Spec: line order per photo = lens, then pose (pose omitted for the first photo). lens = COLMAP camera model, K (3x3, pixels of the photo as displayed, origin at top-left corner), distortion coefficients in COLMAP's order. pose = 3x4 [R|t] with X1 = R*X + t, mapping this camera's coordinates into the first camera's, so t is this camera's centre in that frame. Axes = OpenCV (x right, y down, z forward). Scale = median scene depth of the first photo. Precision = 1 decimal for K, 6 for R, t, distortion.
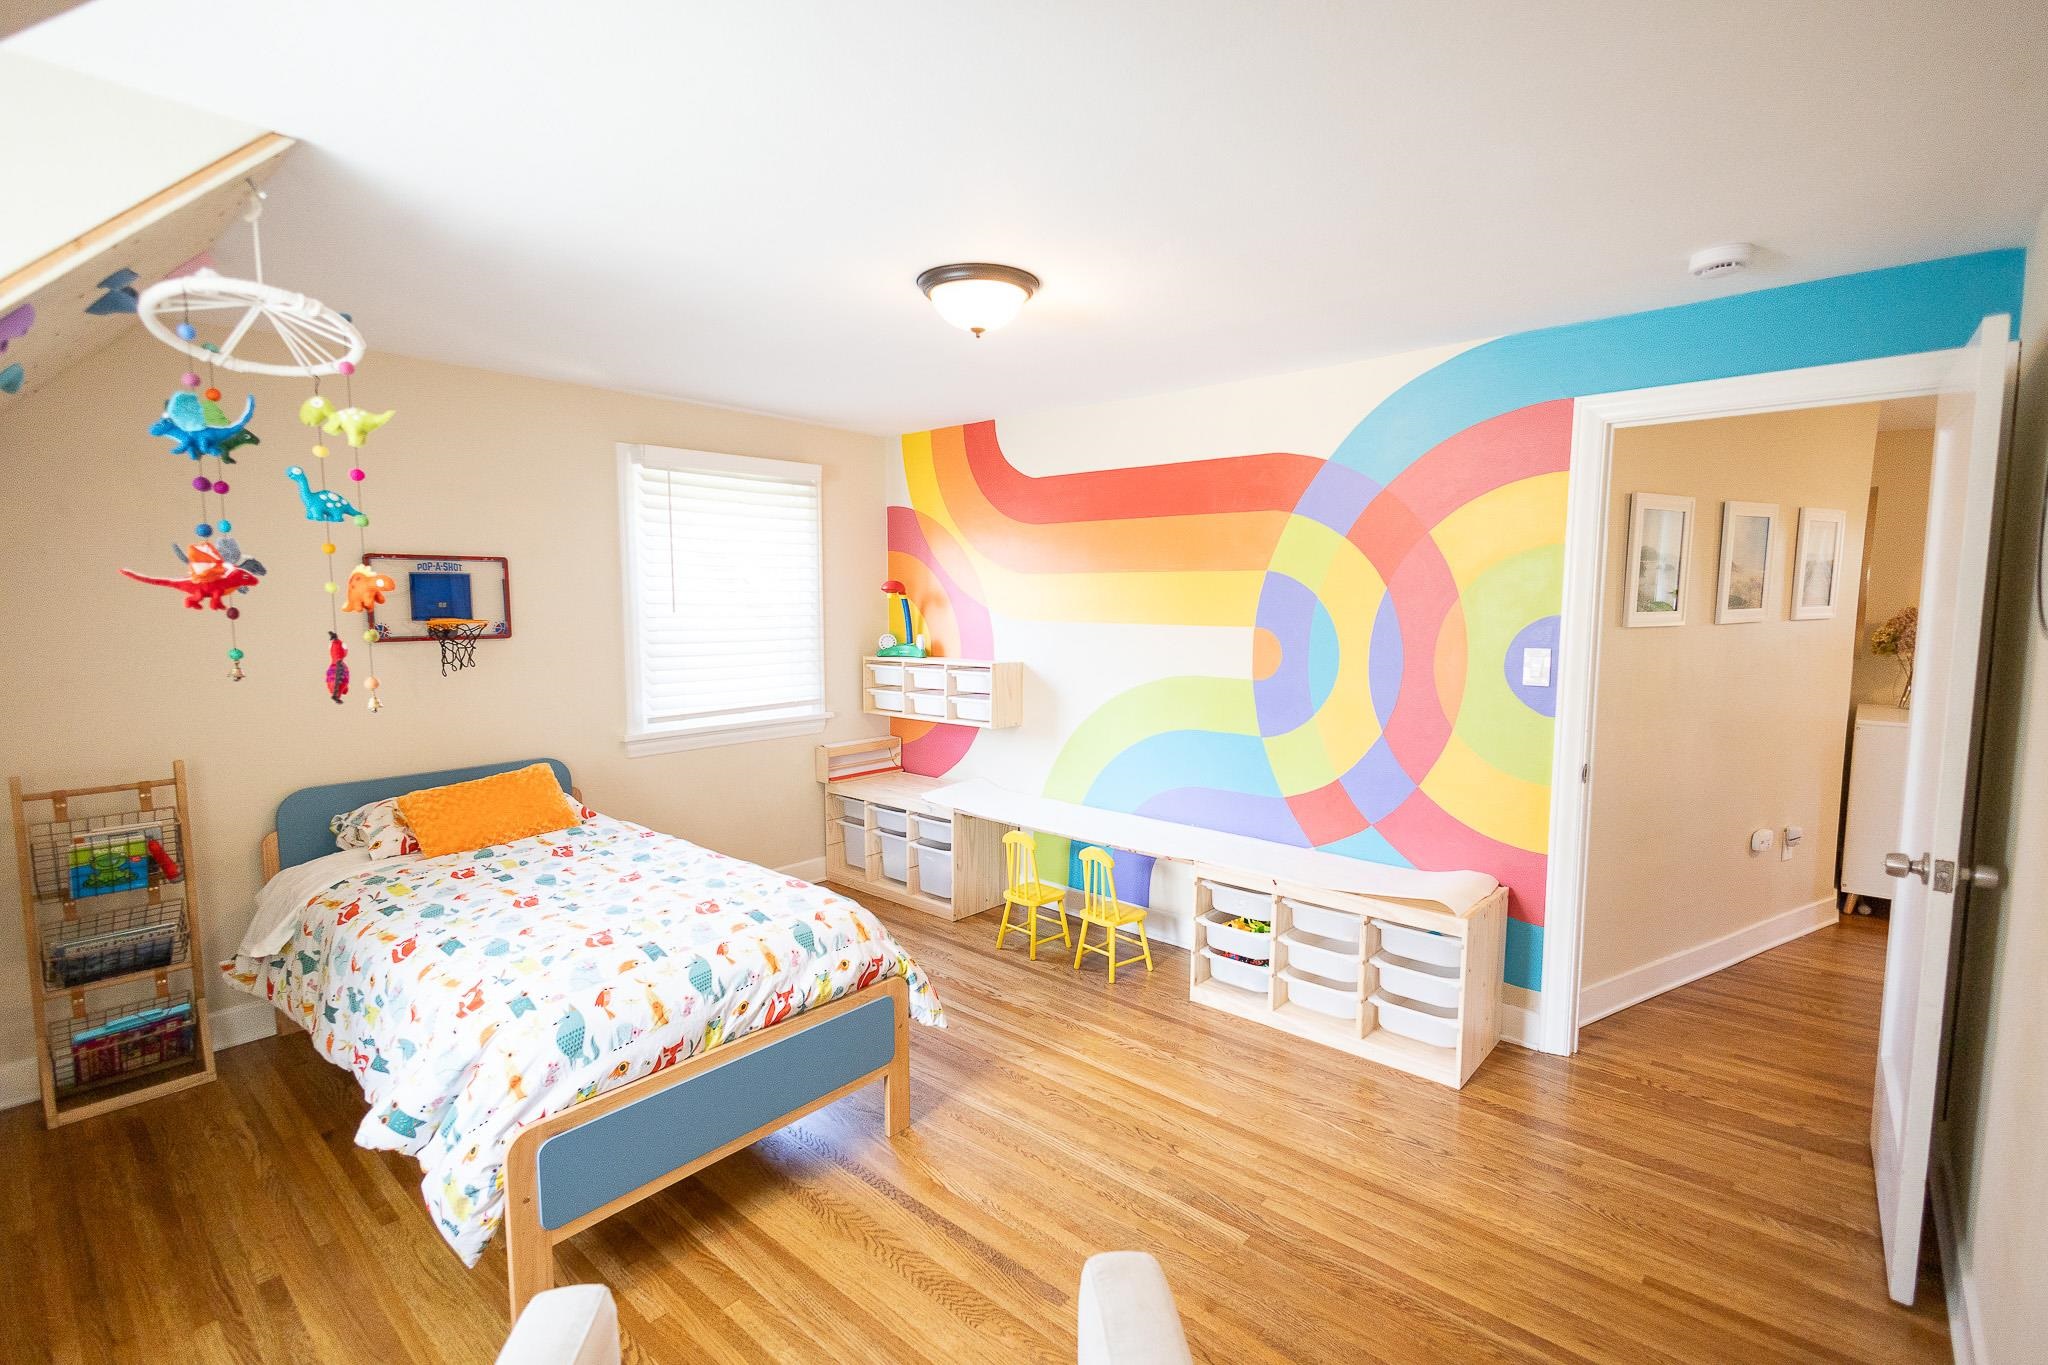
lens RADIAL K [[938.6, 0, 1027.5], [0, 938.6, 684.1], [0, 0, 1]] dist [0.004785, 0.000495]
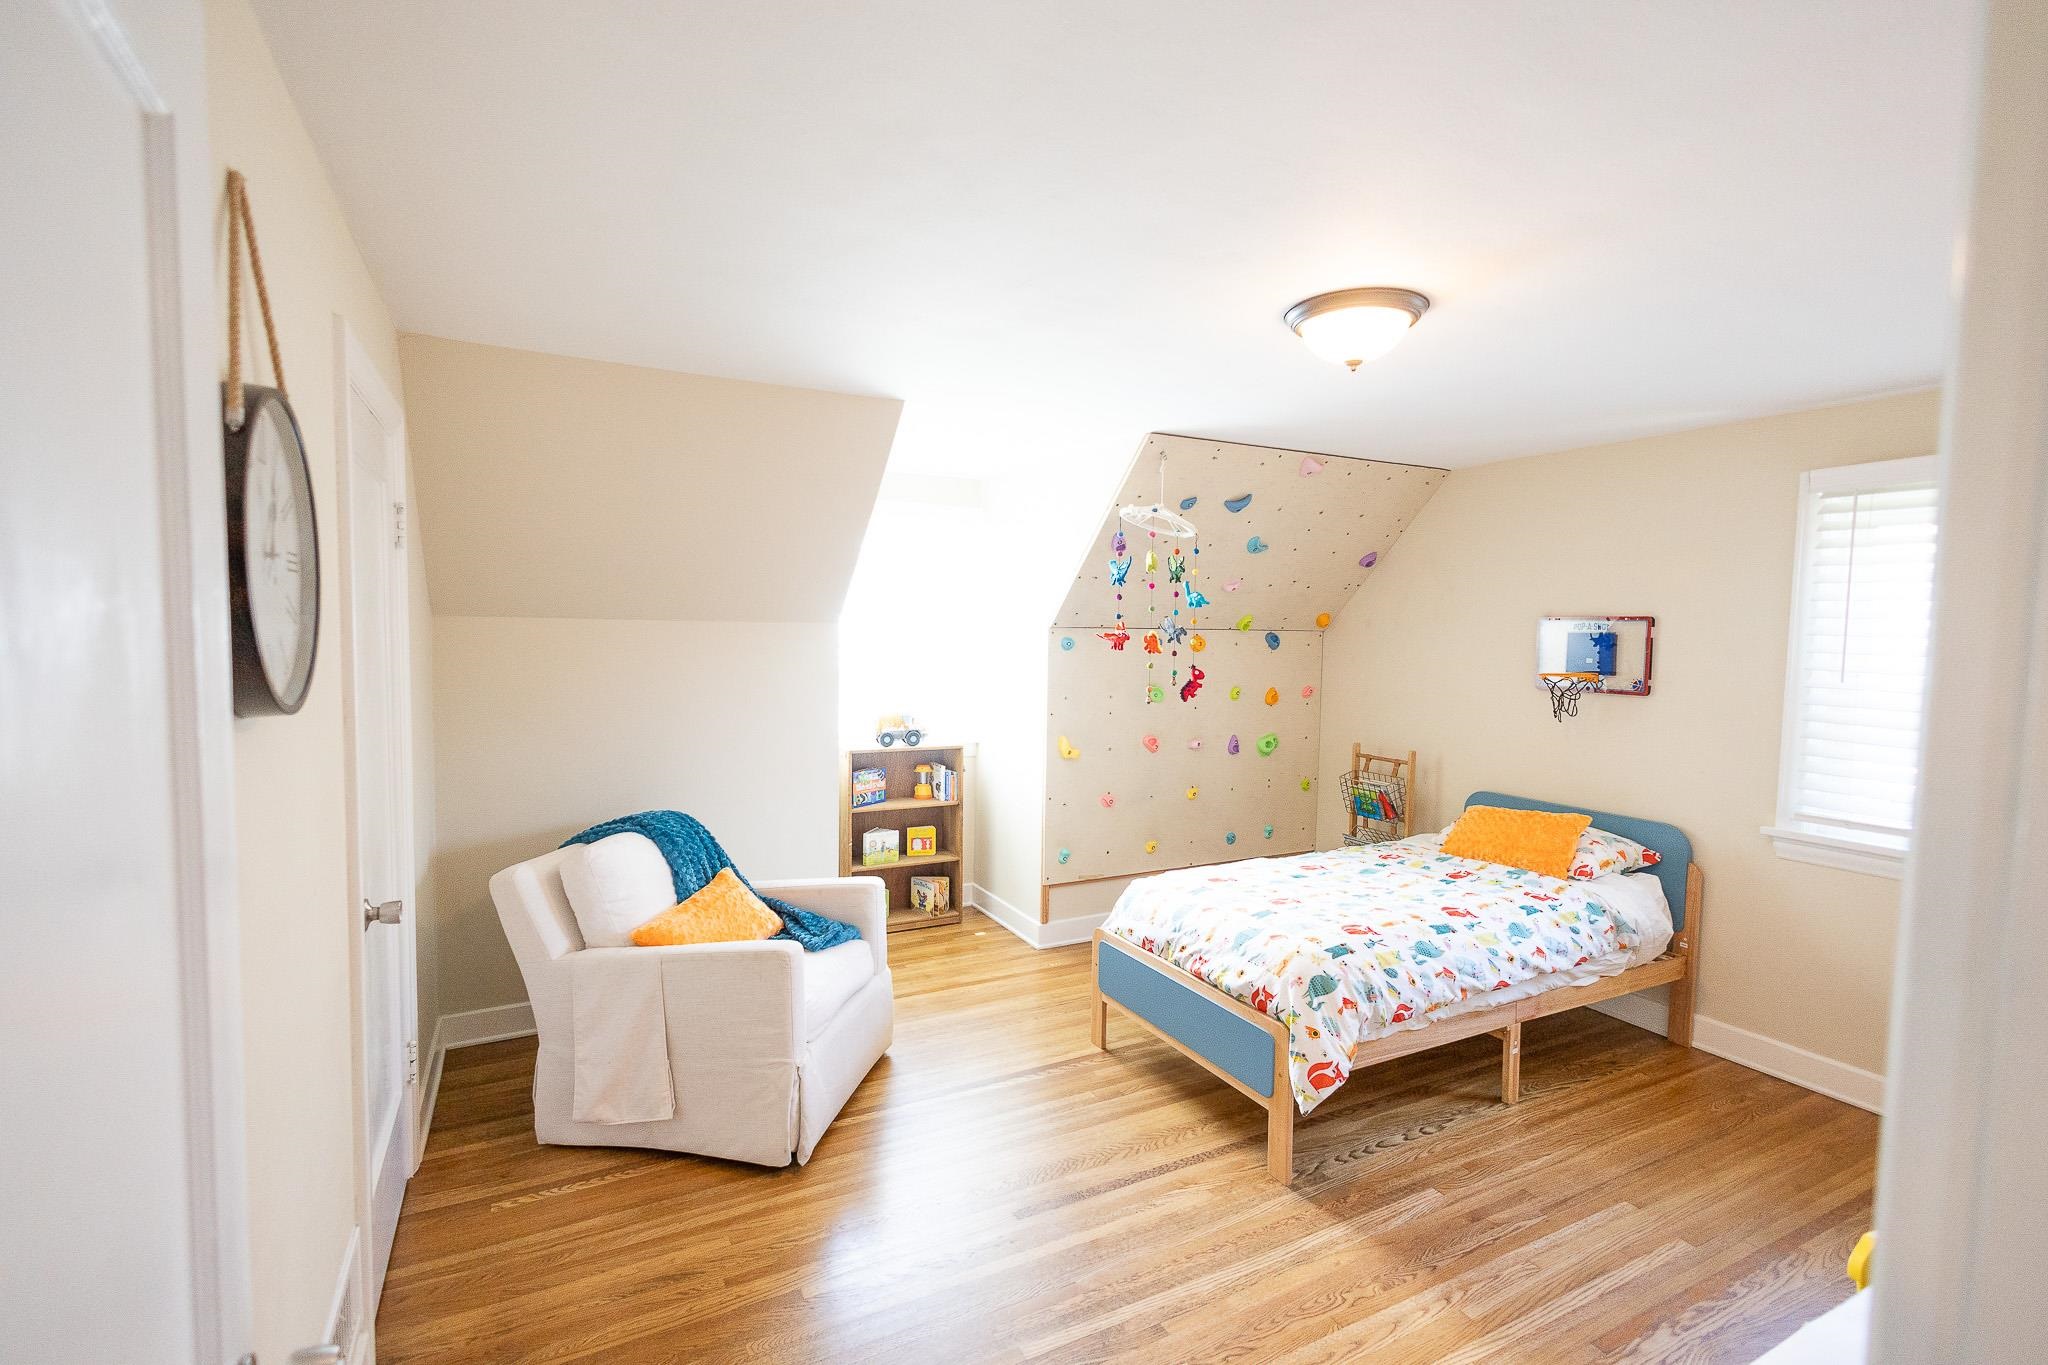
lens RADIAL K [[938.6, 0, 1025.8], [0, 938.6, 684.3], [0, 0, 1]] dist [0.004785, 0.000495]
pose [[-0.363306, 0.048942, -0.930383, 0.700089], [-0.106493, 0.989893, 0.093657, -0.094509], [0.925564, 0.133106, -0.354422, 0.825710]]
